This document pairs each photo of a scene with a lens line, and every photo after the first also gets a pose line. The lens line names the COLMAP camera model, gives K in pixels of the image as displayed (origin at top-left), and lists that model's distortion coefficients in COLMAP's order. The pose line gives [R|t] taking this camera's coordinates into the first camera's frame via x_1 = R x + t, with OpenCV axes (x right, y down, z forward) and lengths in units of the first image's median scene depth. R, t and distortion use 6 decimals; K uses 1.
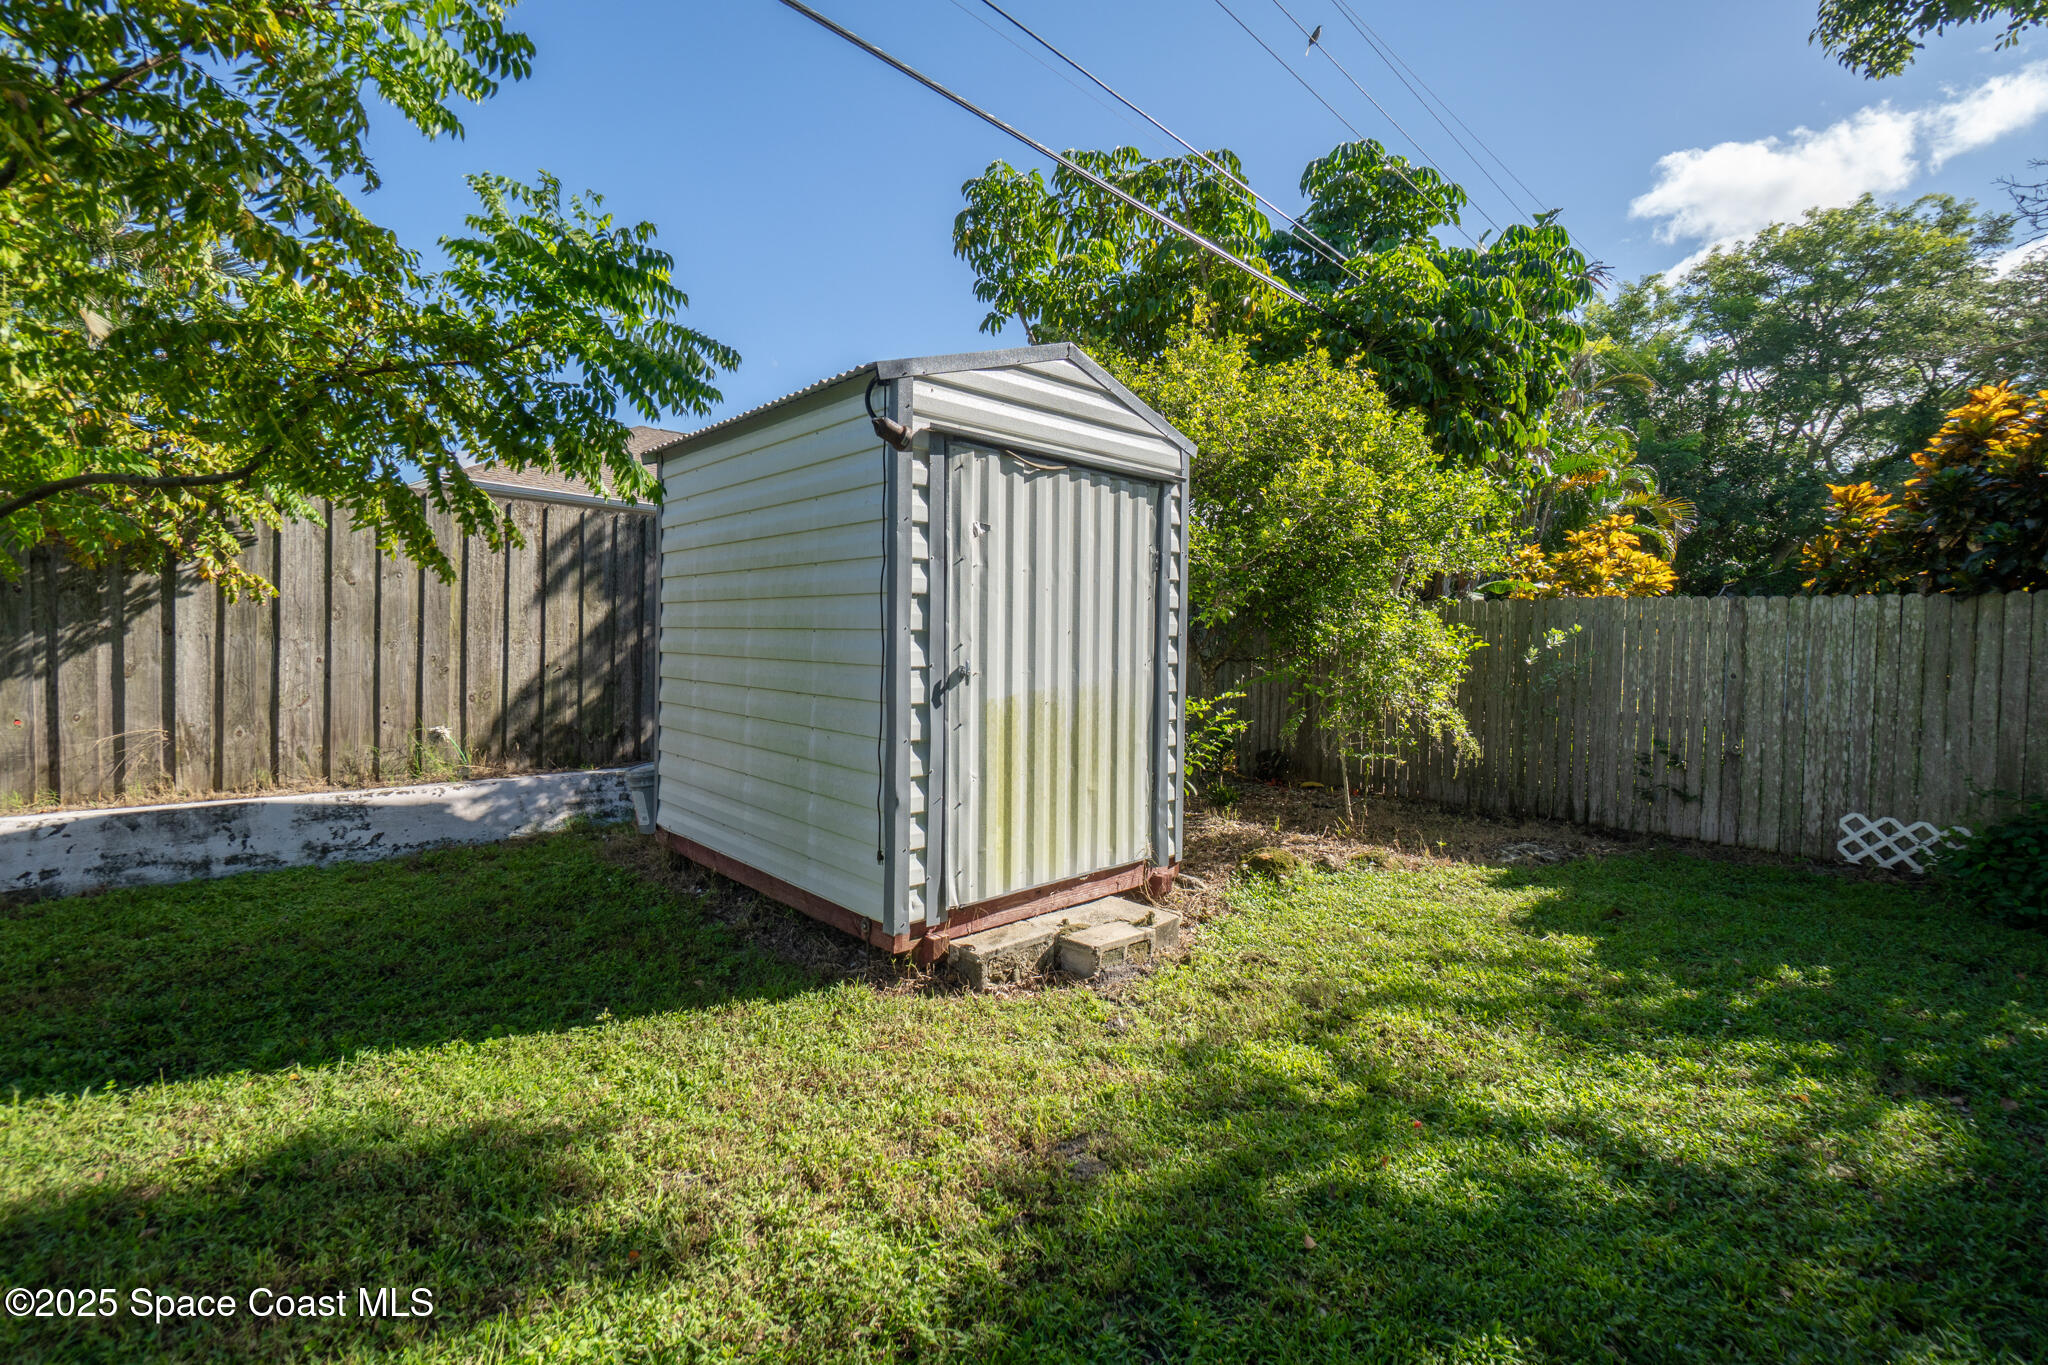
lens RADIAL K [[882.6, 0, 1008.4], [0, 882.6, 664.0], [0, 0, 1]] dist [-0.002404, -0.000582]
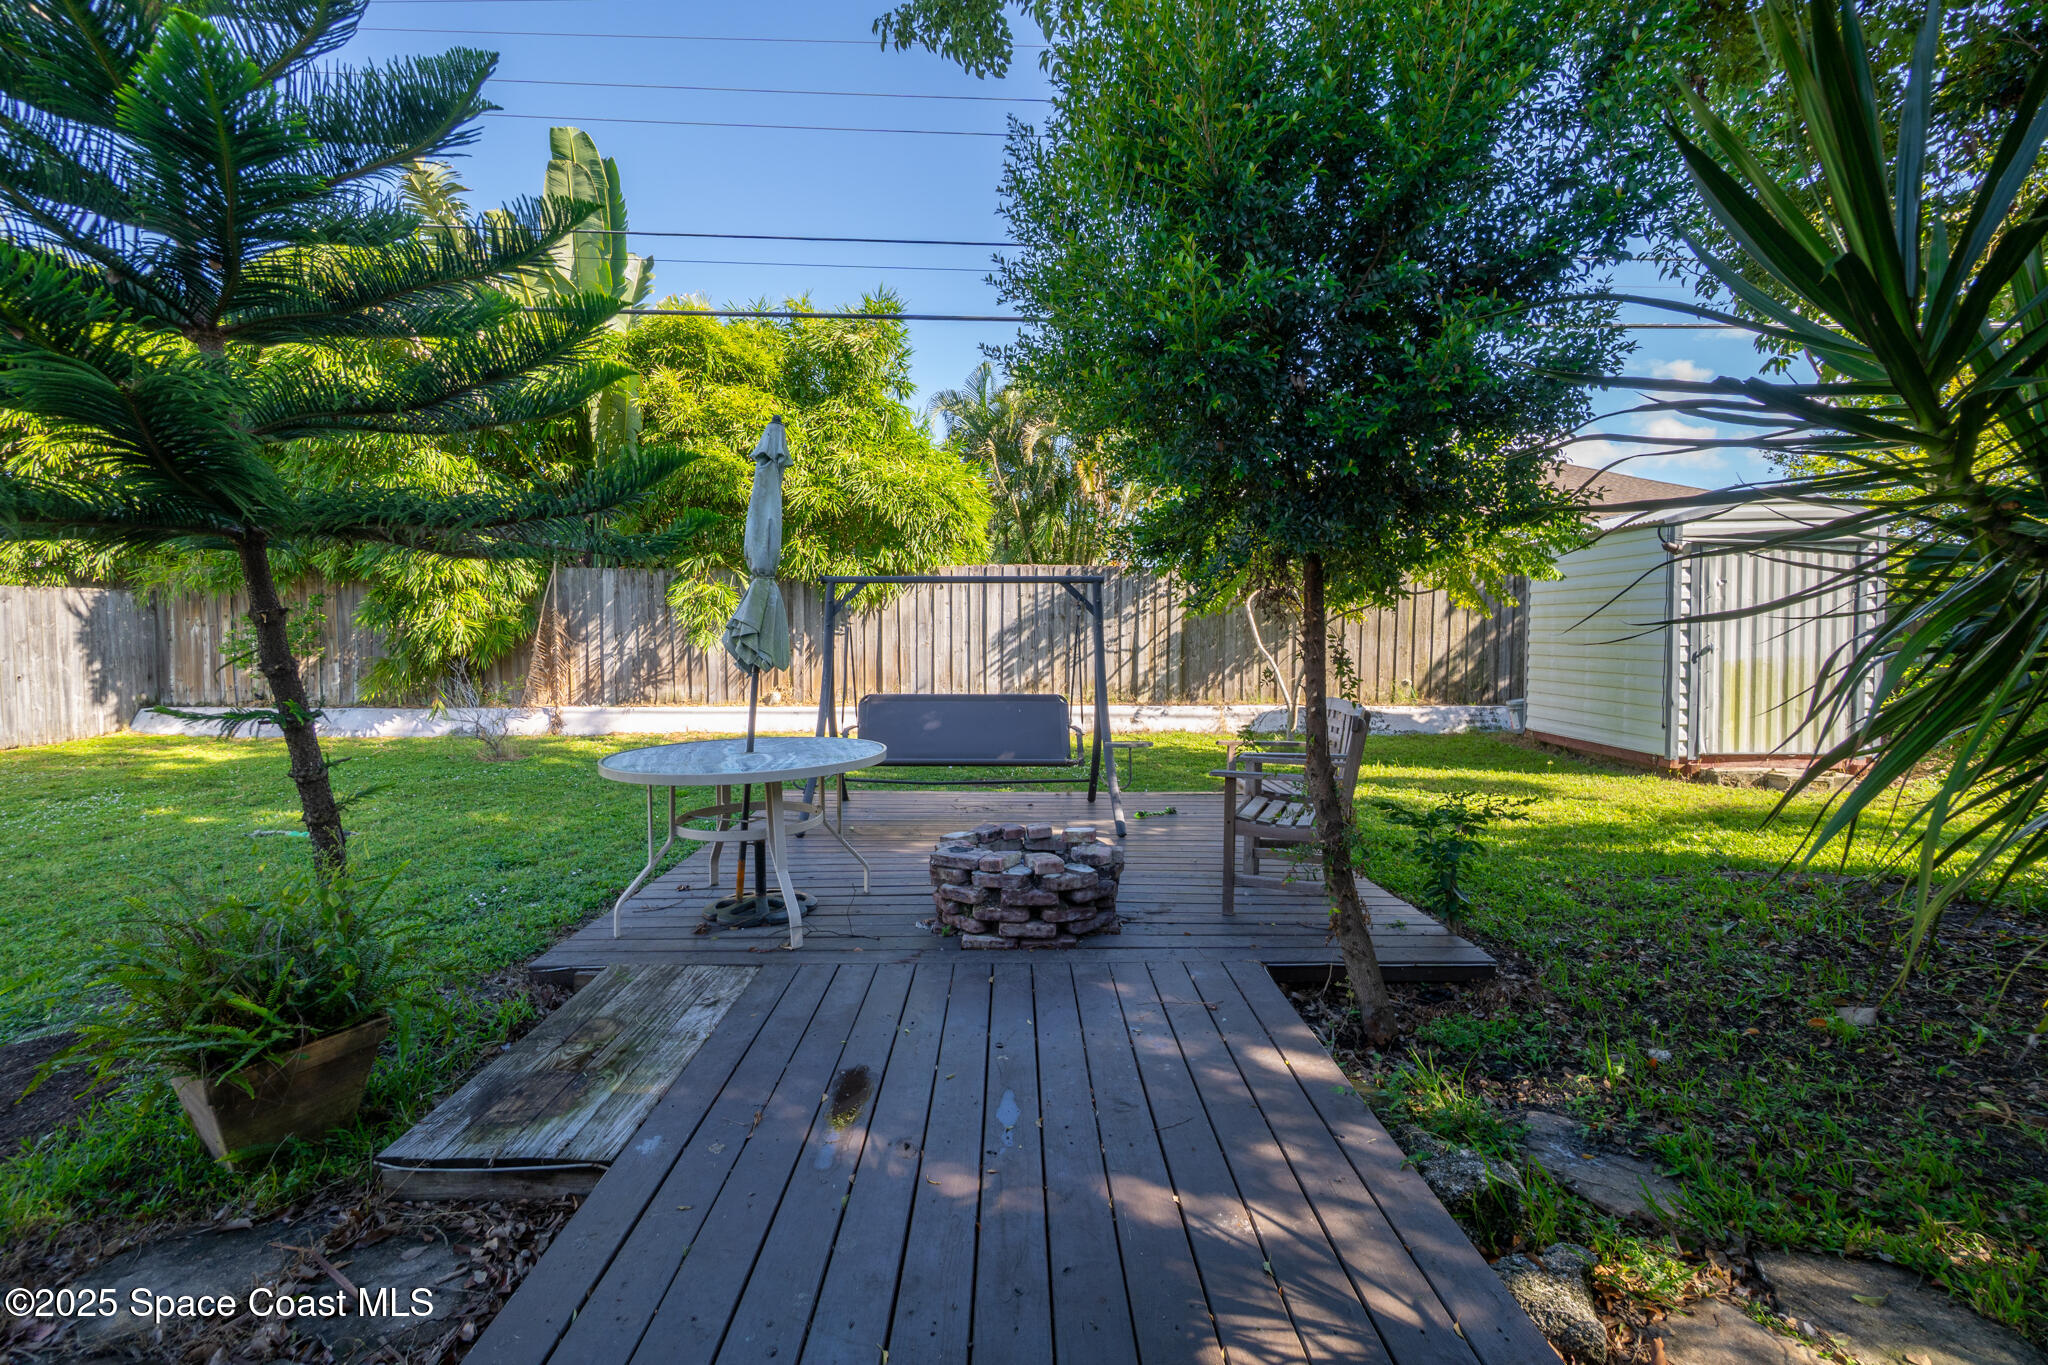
lens RADIAL K [[882.6, 0, 1008.4], [0, 882.6, 664.0], [0, 0, 1]] dist [-0.002404, -0.000582]
pose [[0.708175, 0.008729, -0.705983, 0.262162], [-0.004689, 0.999960, 0.007659, 0.040137], [0.706021, -0.002114, 0.708188, -1.805684]]
